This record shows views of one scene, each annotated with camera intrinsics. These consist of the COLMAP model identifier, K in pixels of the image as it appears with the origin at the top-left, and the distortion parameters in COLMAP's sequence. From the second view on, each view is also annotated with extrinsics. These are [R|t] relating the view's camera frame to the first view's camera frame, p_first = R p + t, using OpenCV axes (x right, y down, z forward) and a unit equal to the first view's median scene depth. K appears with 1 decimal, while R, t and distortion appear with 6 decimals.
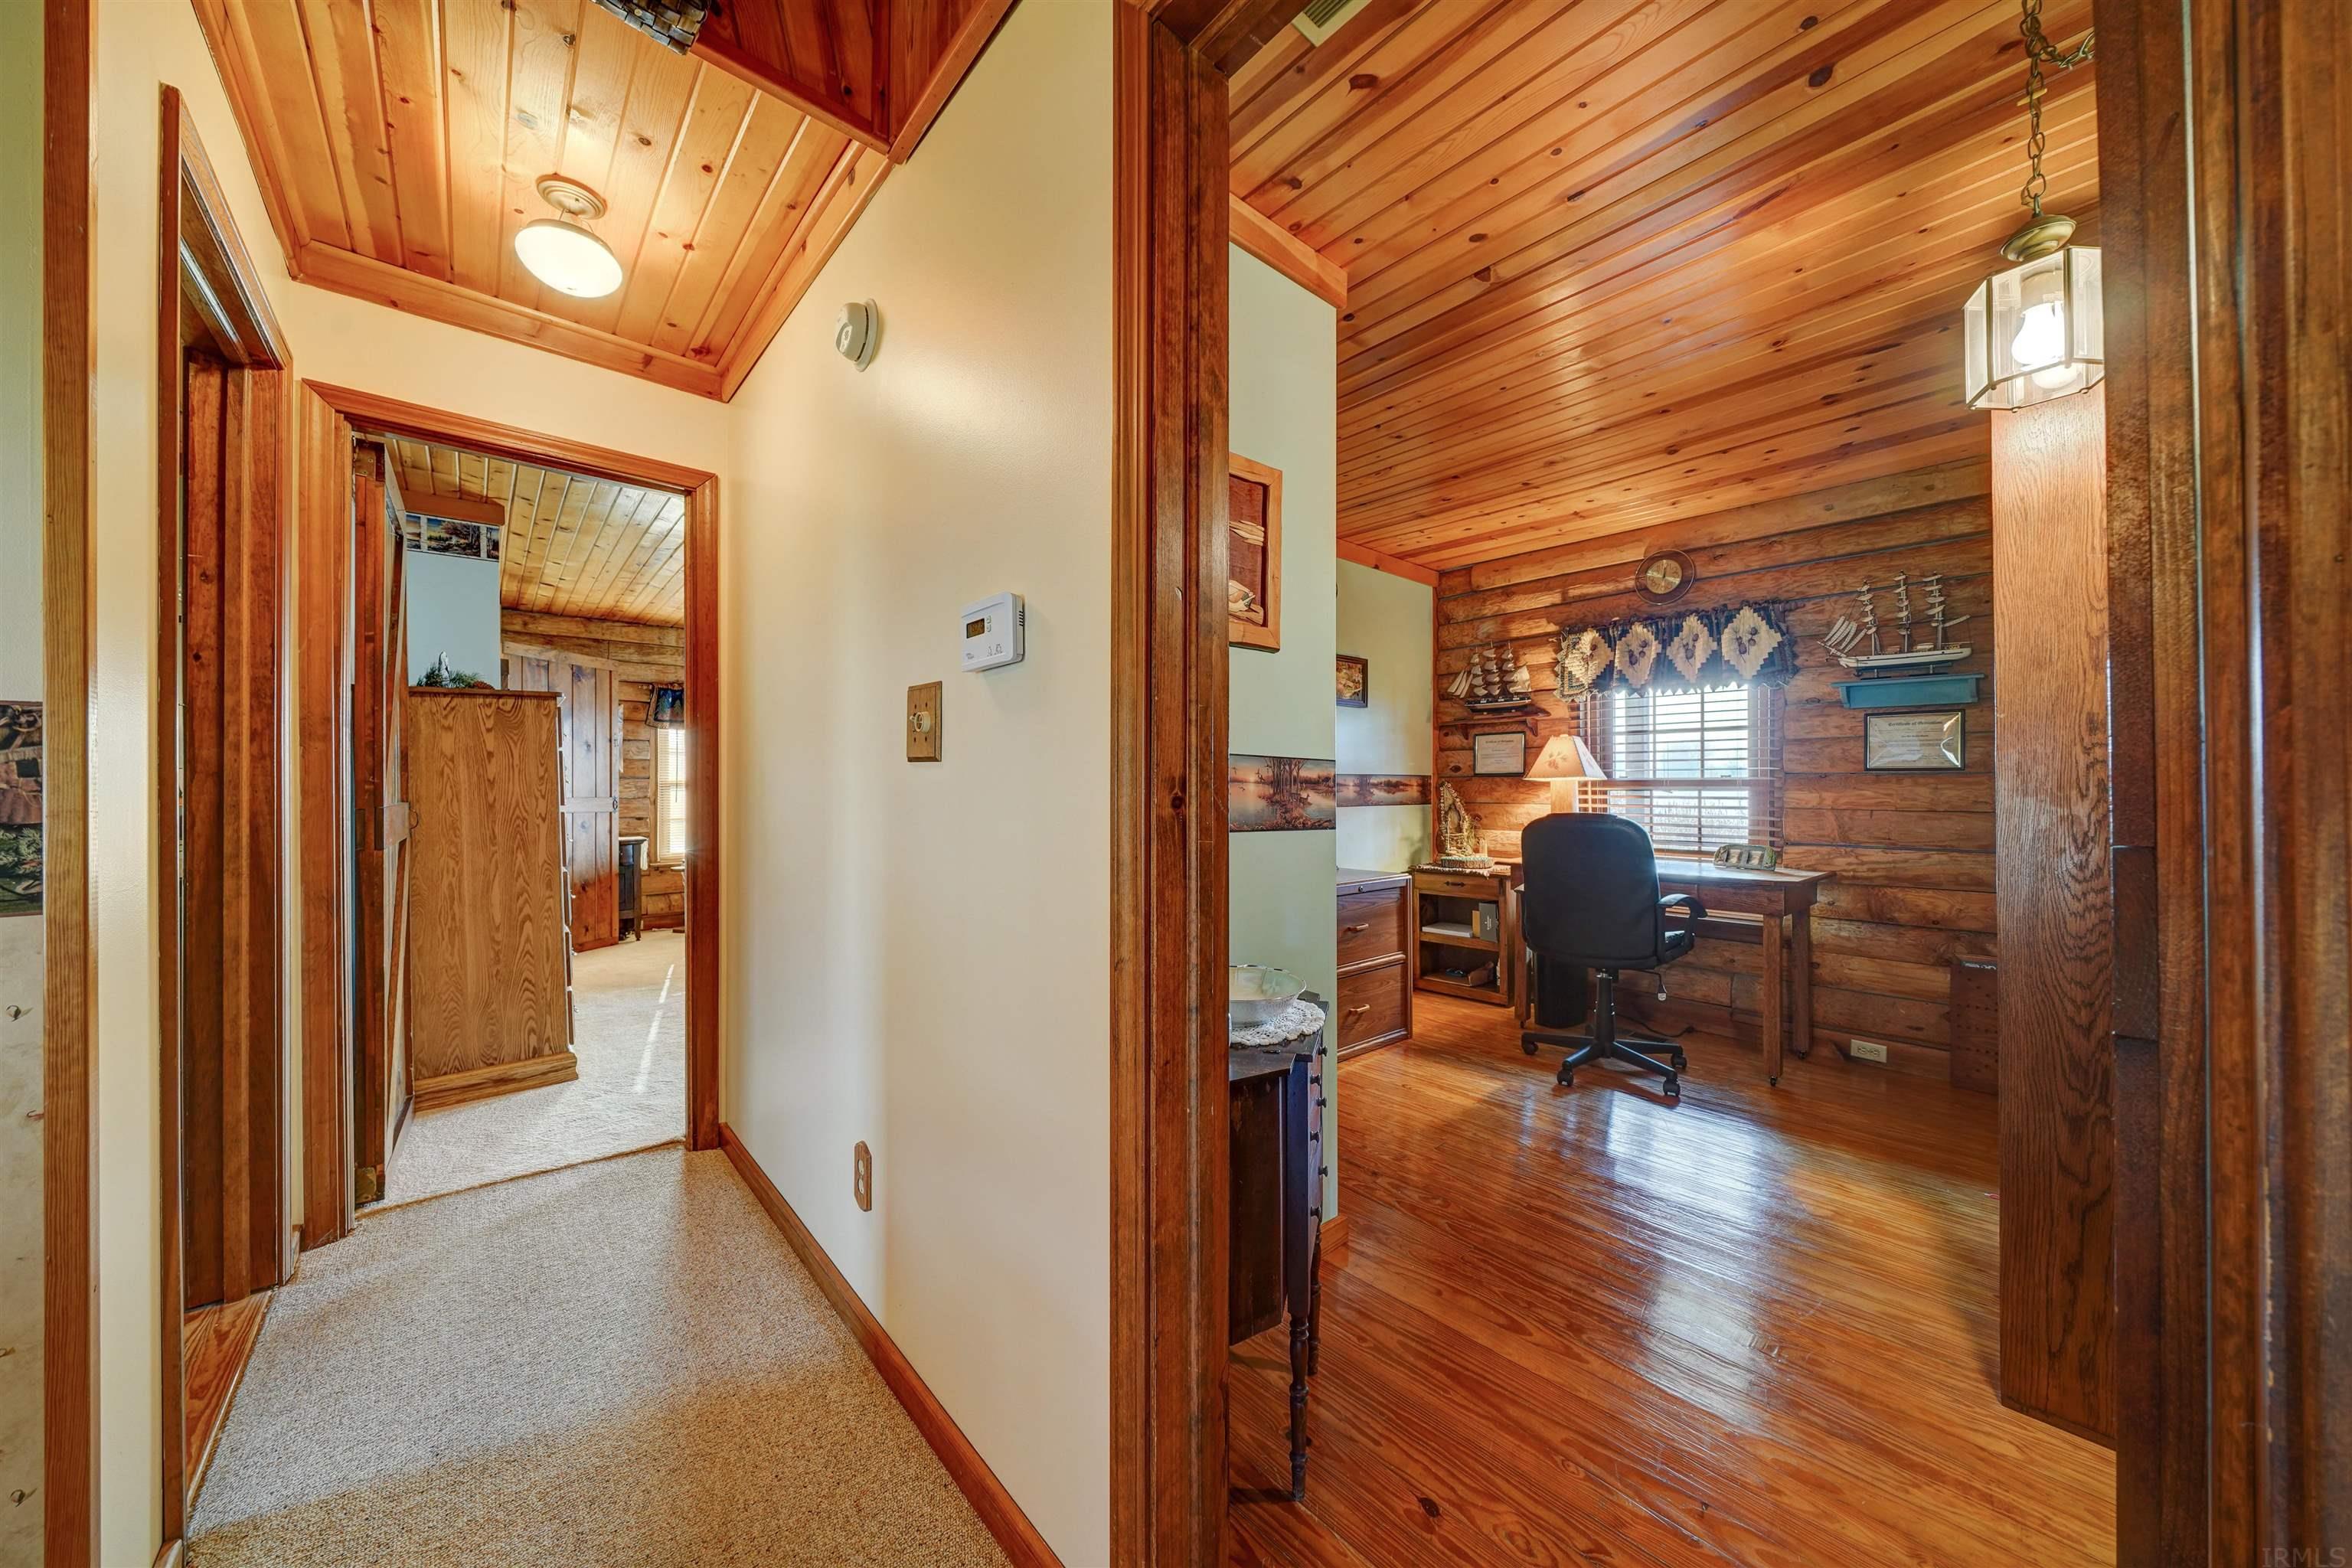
lens RADIAL K [[809.7, 0, 1172.5], [0, 809.7, 788.1], [0, 0, 1]] dist [-0.003040, -0.000050]
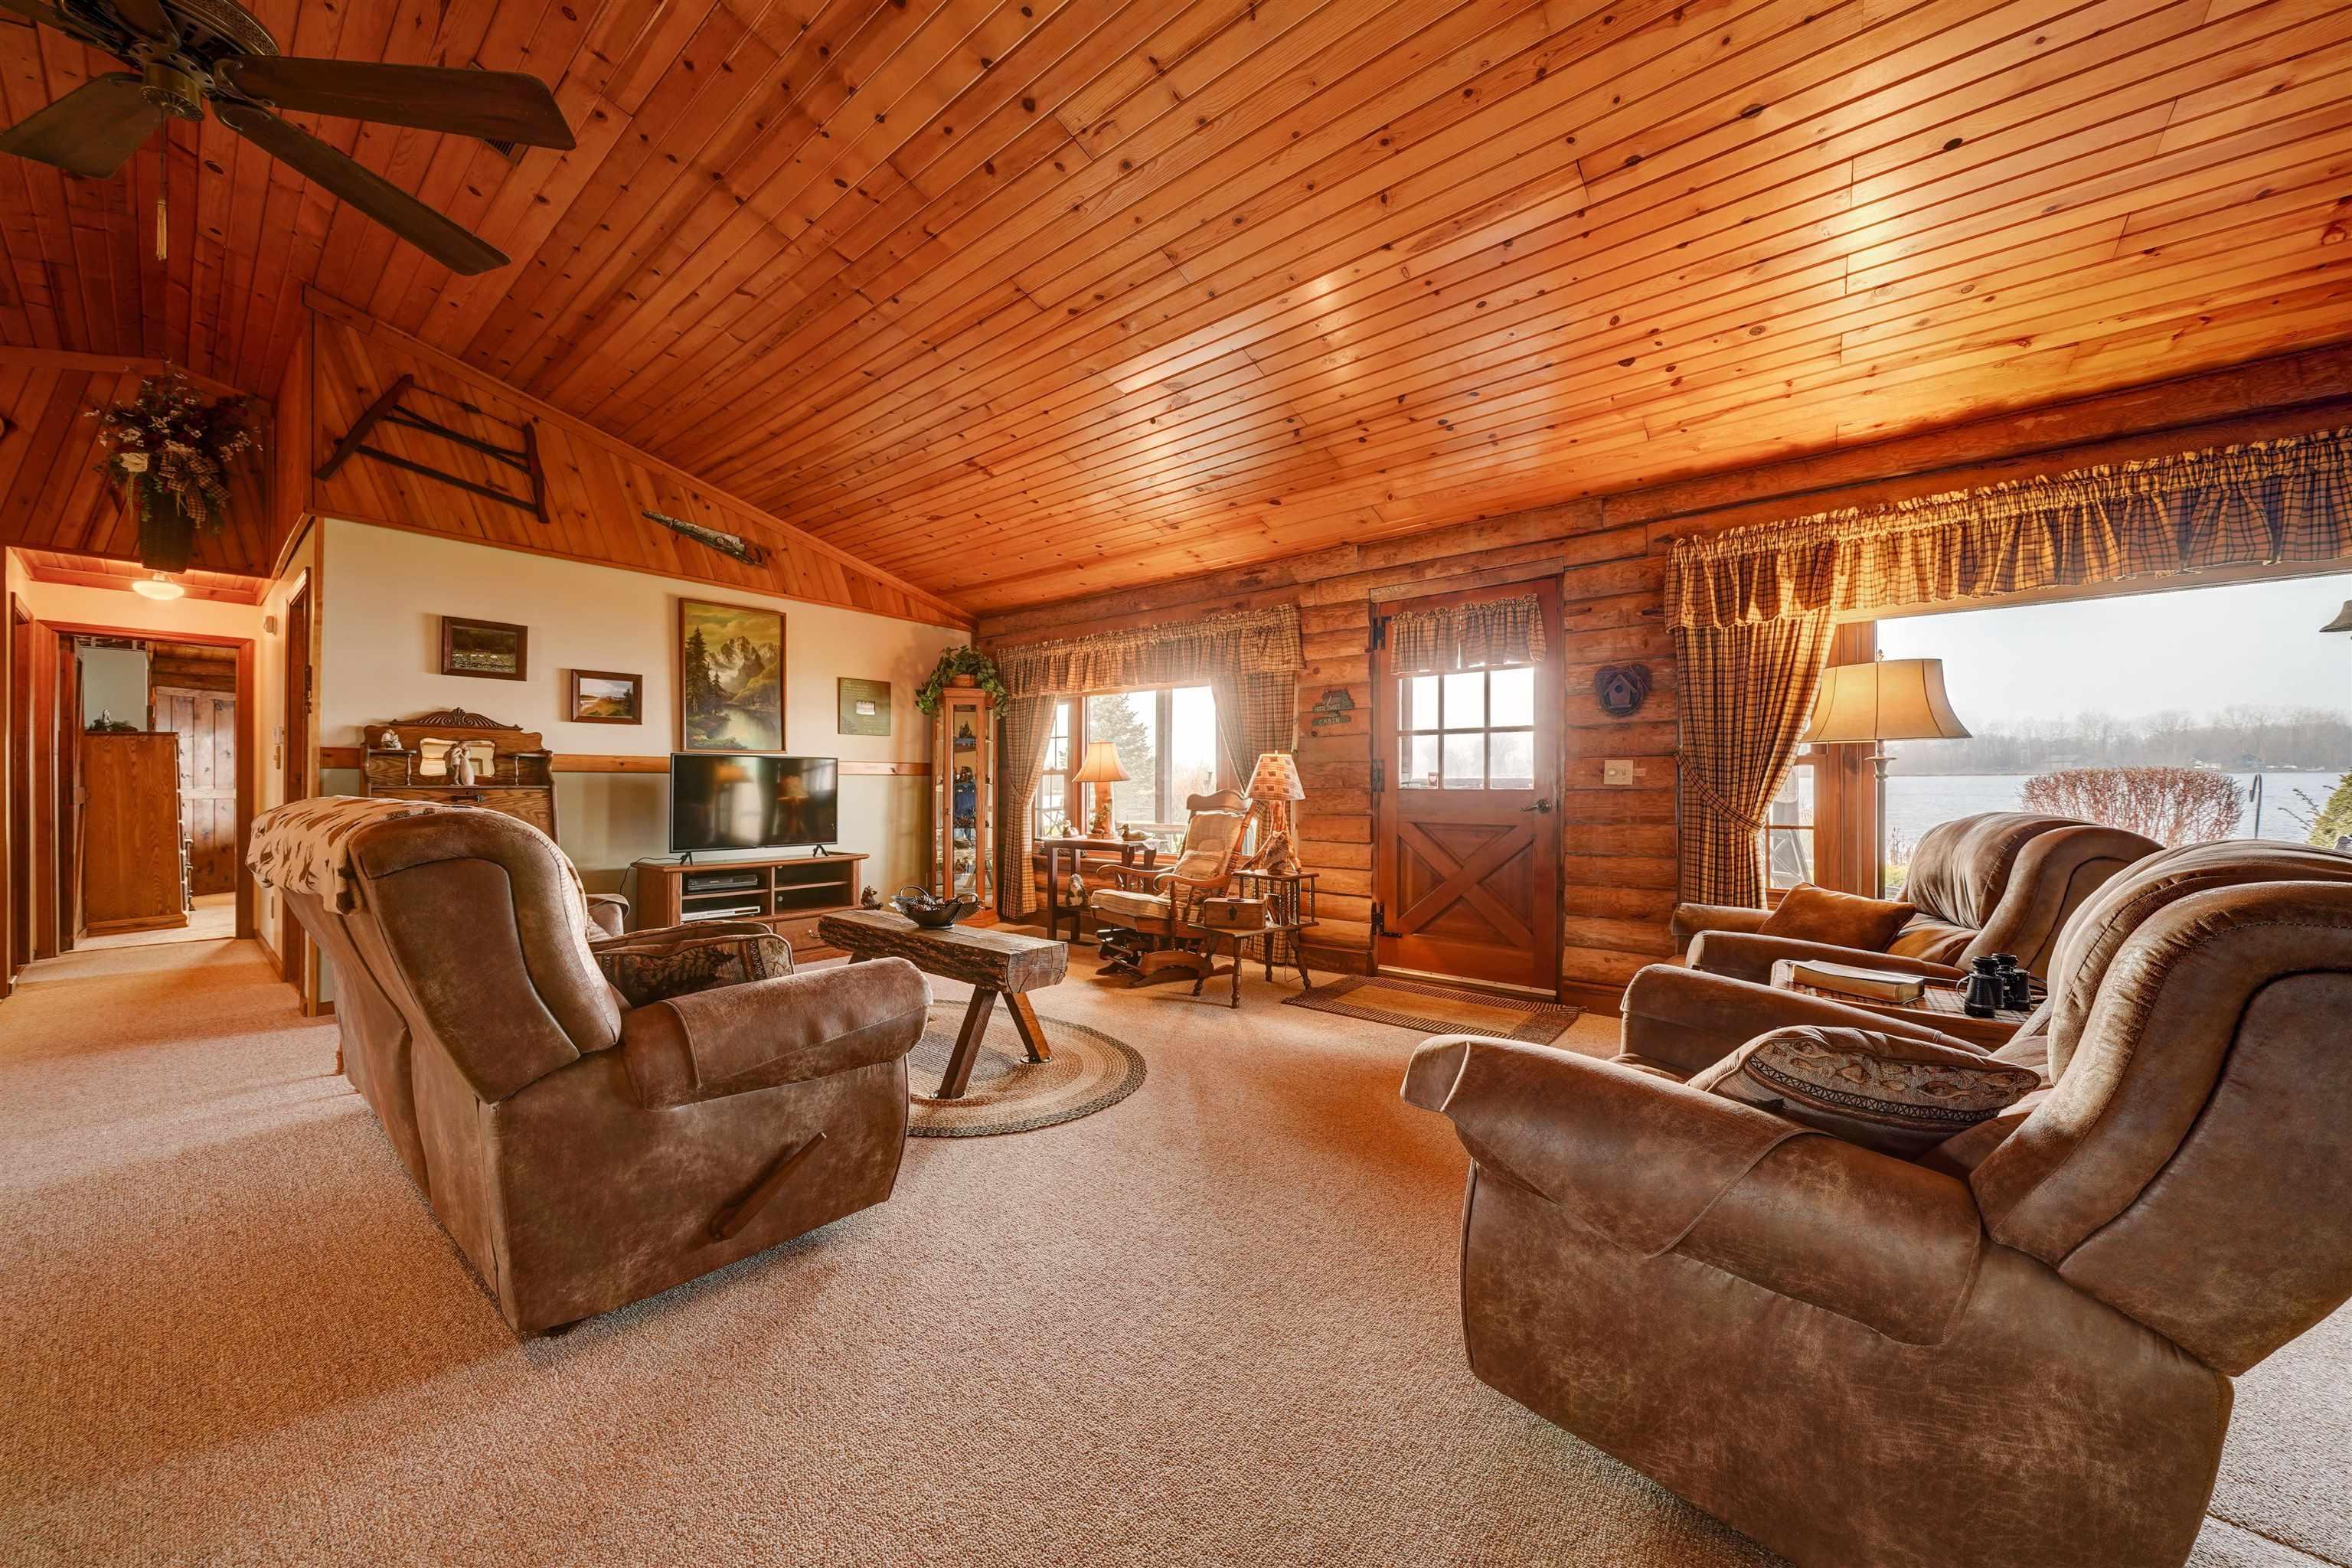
lens RADIAL K [[809.7, 0, 1170.7], [0, 809.7, 788.5], [0, 0, 1]] dist [-0.003040, -0.000050]
pose [[0.983128, 0.002574, 0.182900, 1.357739], [-0.002769, 0.999996, 0.000811, 0.012213], [-0.182897, -0.001304, 0.983131, -1.478207]]
